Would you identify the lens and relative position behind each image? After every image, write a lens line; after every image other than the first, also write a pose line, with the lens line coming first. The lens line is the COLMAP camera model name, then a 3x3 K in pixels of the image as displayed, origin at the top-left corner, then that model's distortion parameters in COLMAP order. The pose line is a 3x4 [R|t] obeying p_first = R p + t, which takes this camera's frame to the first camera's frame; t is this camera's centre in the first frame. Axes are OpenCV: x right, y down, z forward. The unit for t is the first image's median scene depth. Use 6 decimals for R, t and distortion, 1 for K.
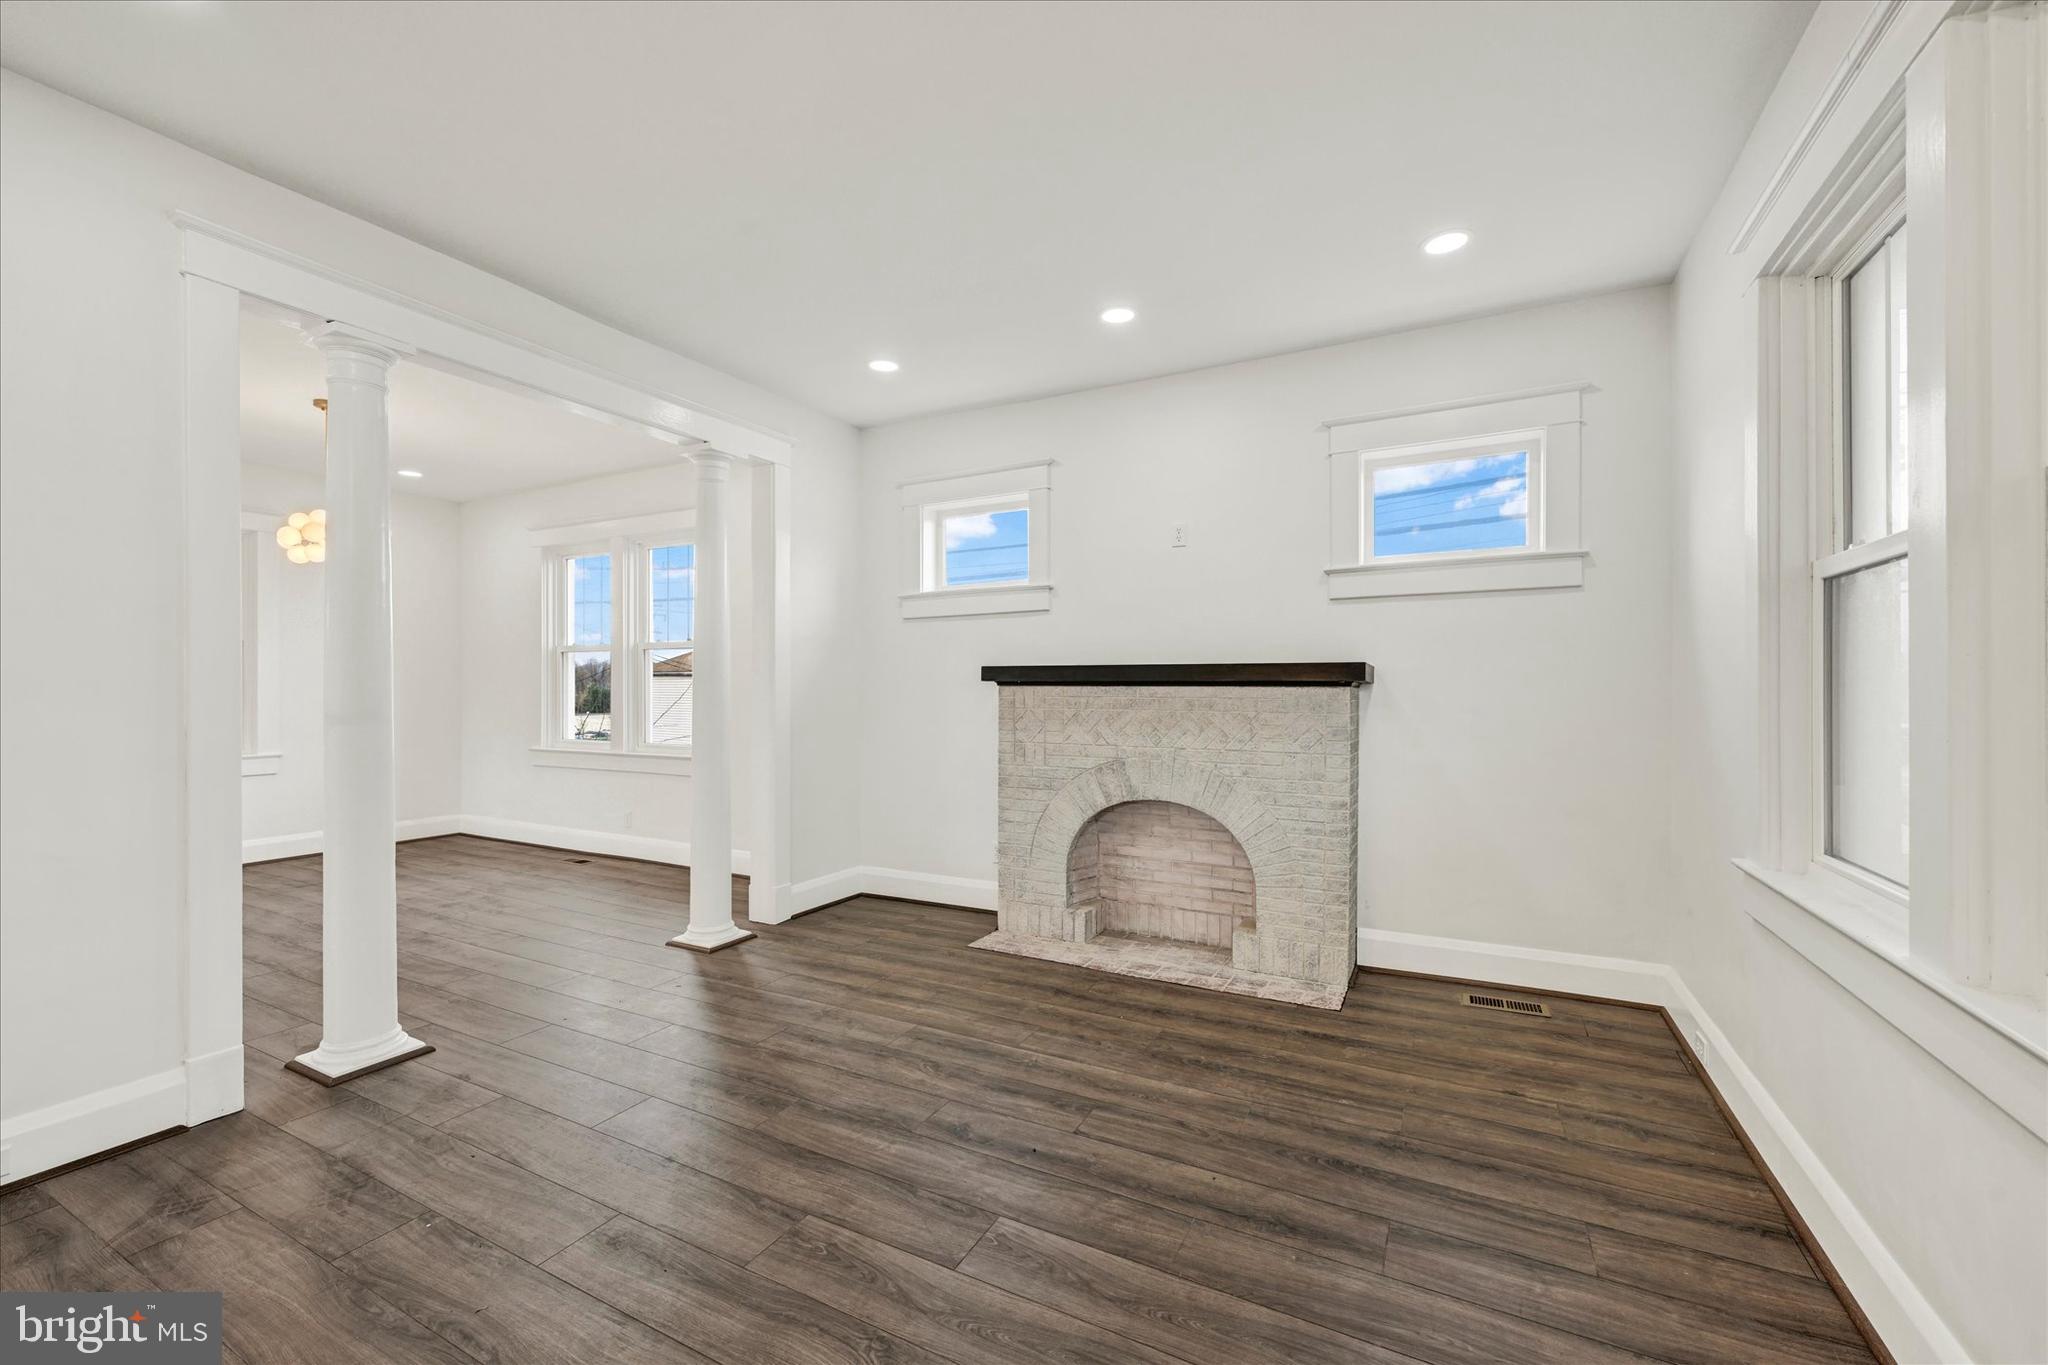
lens RADIAL K [[833.5, 0, 1020.7], [0, 833.5, 684.0], [0, 0, 1]] dist [-0.001614, 0.001195]
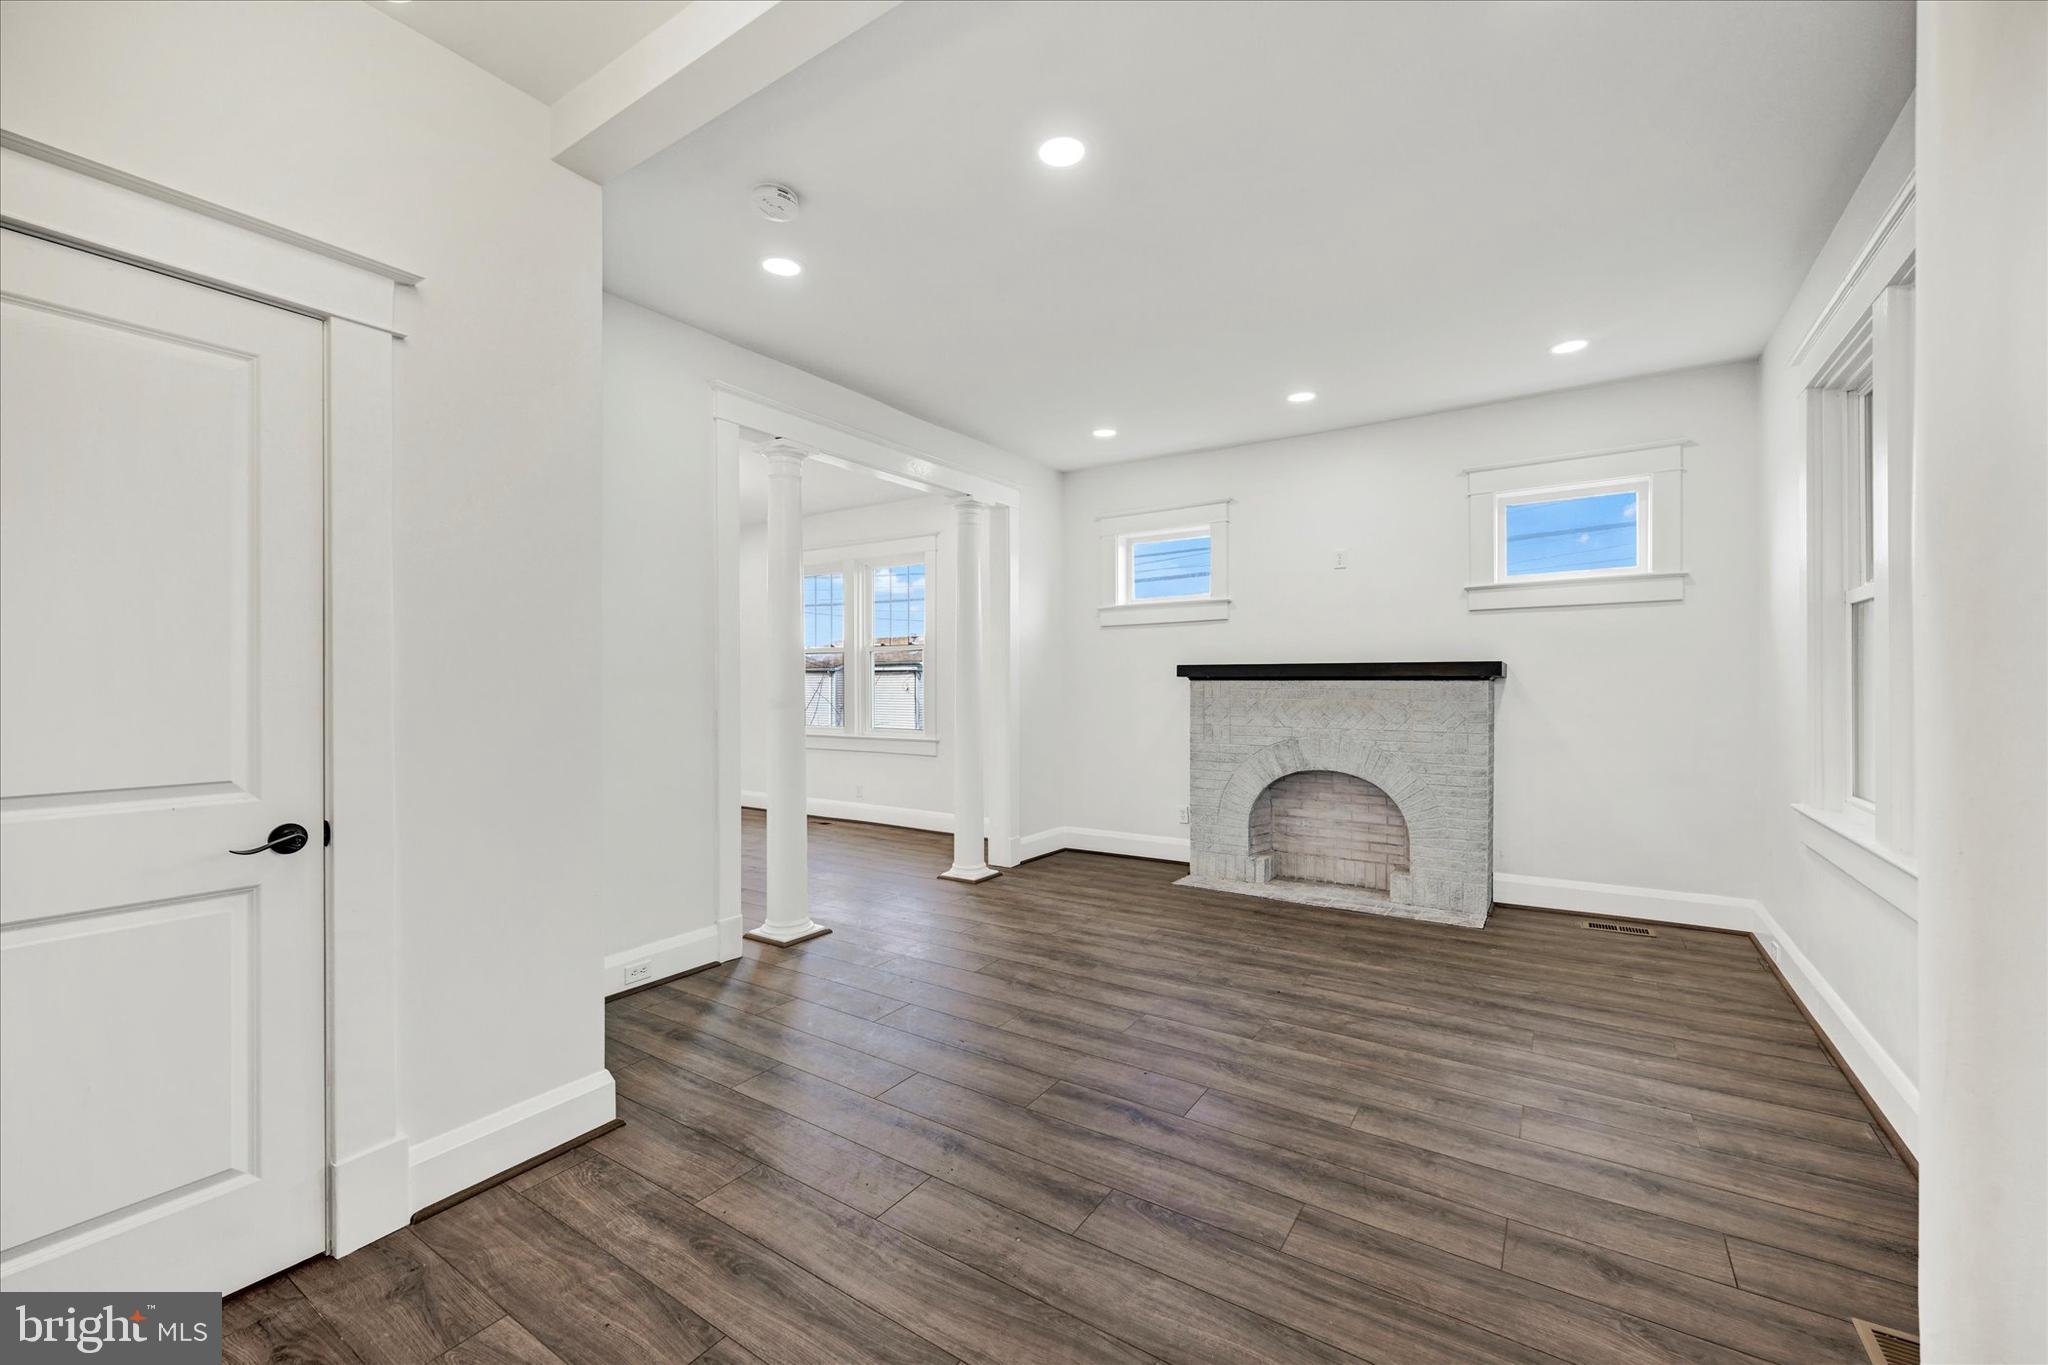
lens RADIAL K [[833.5, 0, 1020.6], [0, 833.5, 680.9], [0, 0, 1]] dist [-0.001614, 0.001195]
pose [[0.994758, -0.002565, -0.102225, -0.194602], [0.002774, 0.999994, 0.001901, -0.000310], [0.102220, -0.002174, 0.994759, -0.355882]]
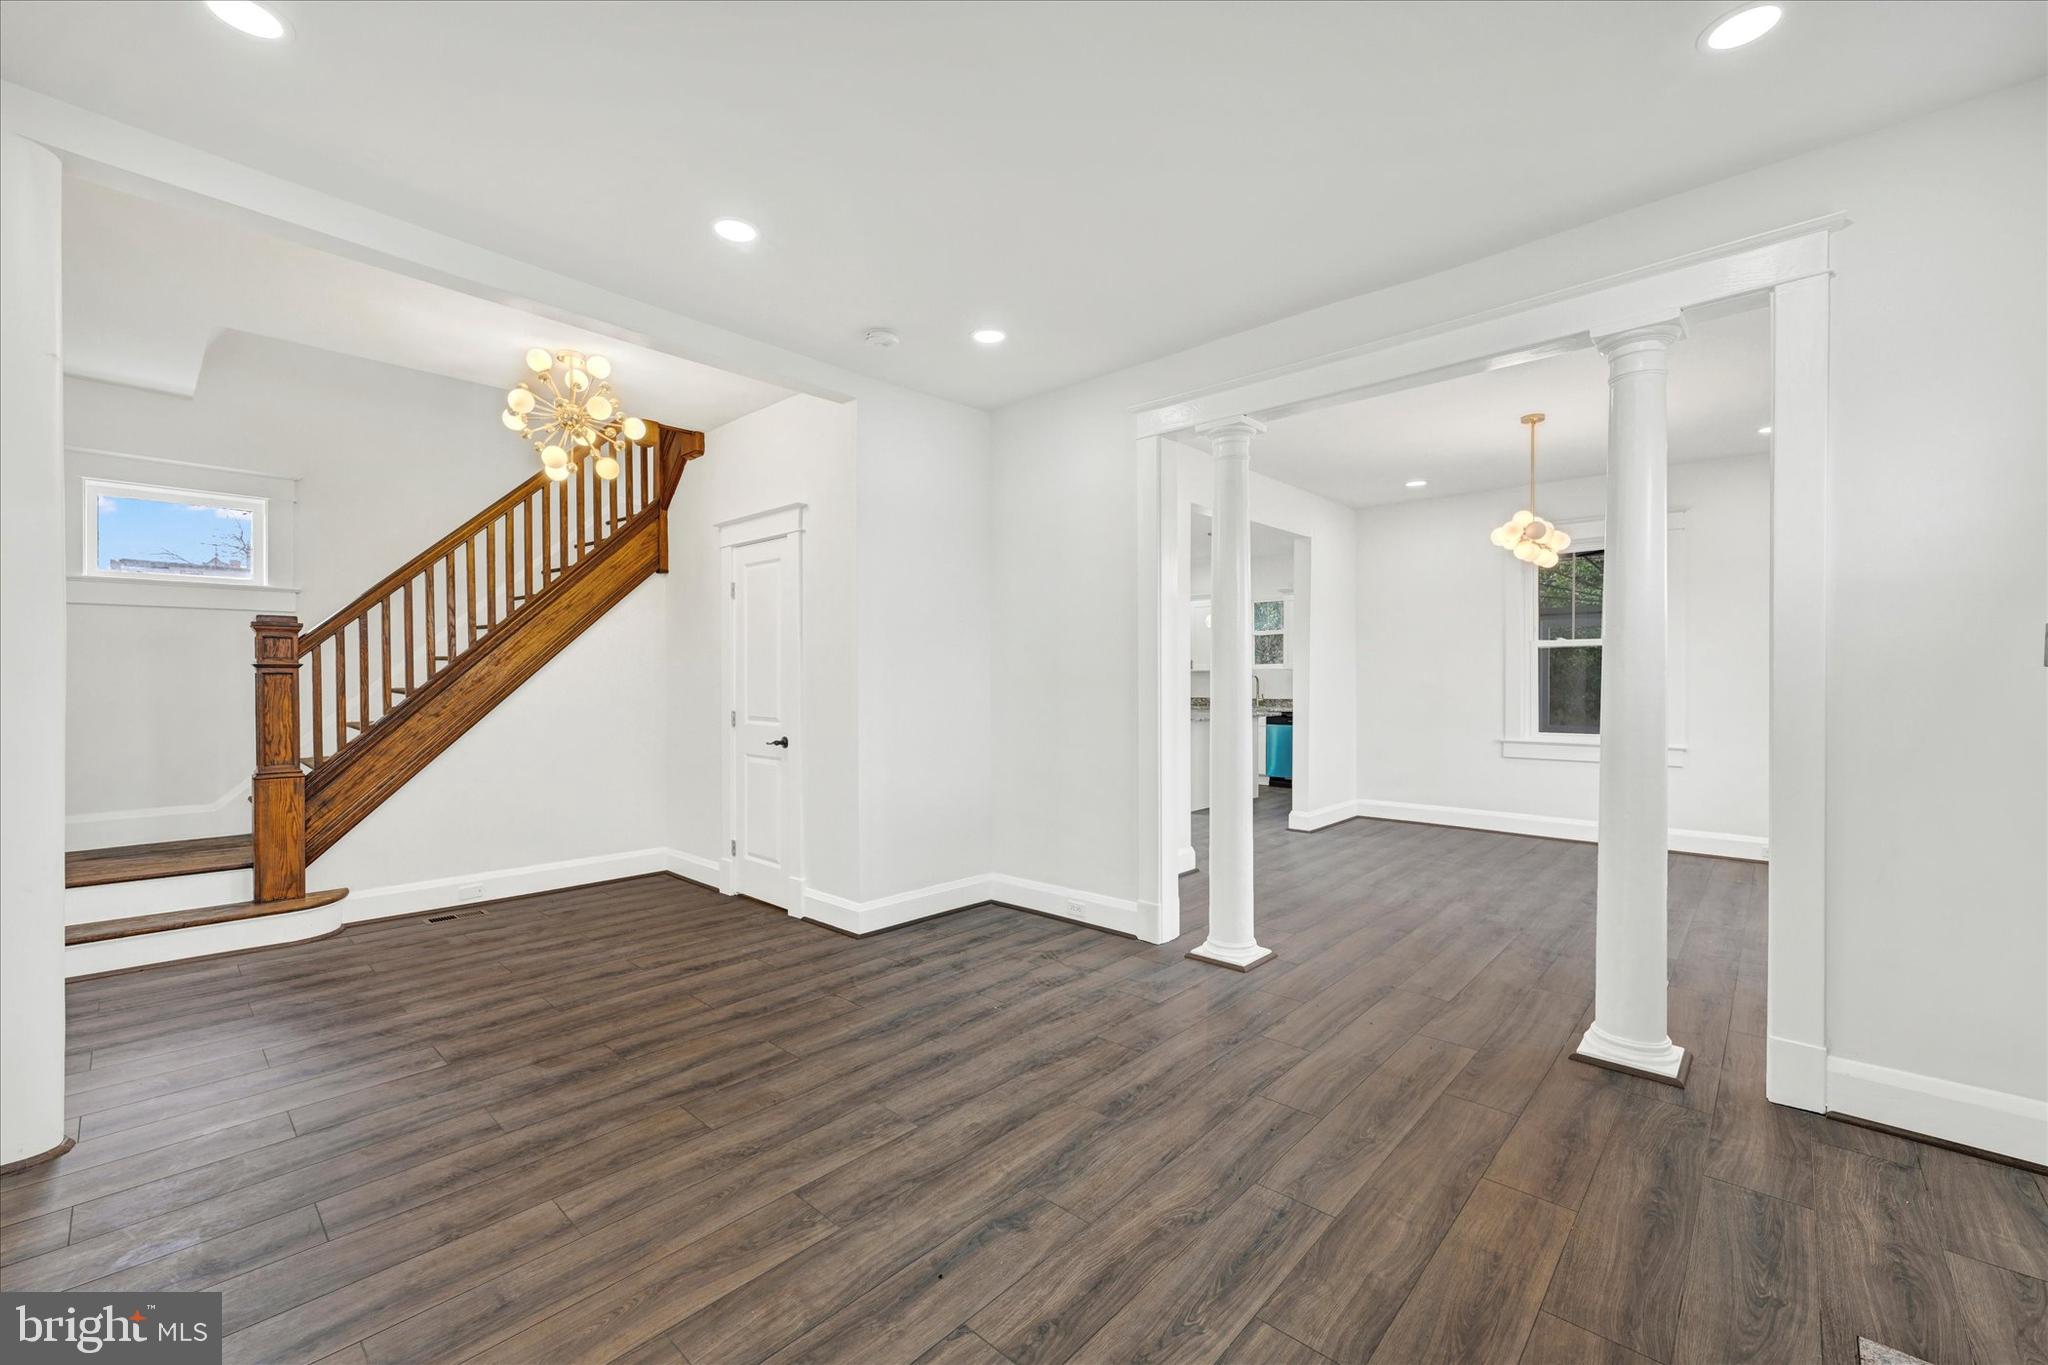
lens RADIAL K [[833.5, 0, 1022.9], [0, 833.5, 687.3], [0, 0, 1]] dist [-0.001614, 0.001195]
pose [[-0.262884, 0.008627, -0.964789, 0.503732], [0.003834, 0.999961, 0.007897, 0.000186], [0.964820, -0.001623, -0.262907, 0.864686]]
